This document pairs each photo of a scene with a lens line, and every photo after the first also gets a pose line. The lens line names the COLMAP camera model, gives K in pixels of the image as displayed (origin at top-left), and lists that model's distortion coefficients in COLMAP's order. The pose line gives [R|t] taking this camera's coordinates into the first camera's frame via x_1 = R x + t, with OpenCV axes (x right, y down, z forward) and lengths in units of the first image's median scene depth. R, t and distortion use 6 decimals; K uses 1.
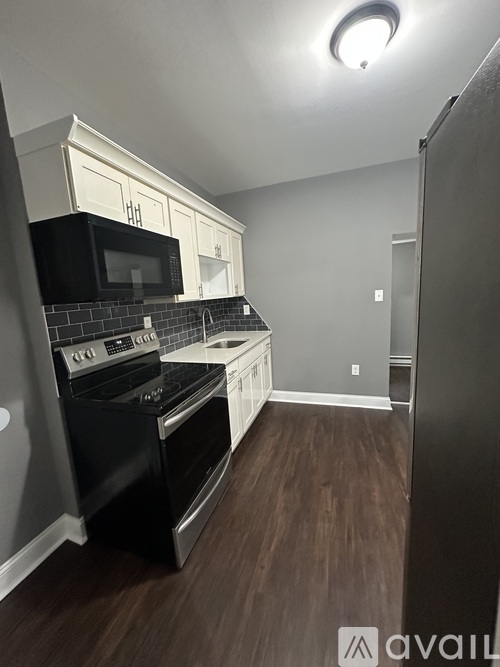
lens RADIAL K [[271.2, 0, 249.4], [0, 271.2, 333.7], [0, 0, 1]] dist [-0.001059, -0.000005]
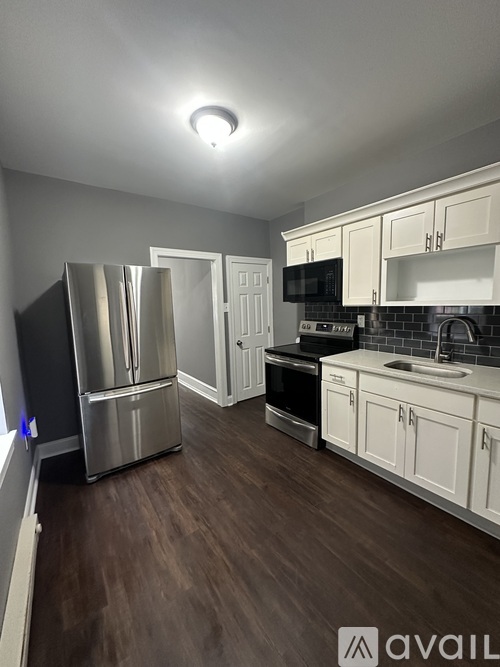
lens RADIAL K [[271.2, 0, 247.3], [0, 271.2, 333.0], [0, 0, 1]] dist [-0.001059, -0.000005]
pose [[-0.595967, 0.164310, -0.786019, 1.065155], [-0.060605, 0.966847, 0.248061, -0.292563], [0.800719, 0.195473, -0.566250, 1.431968]]
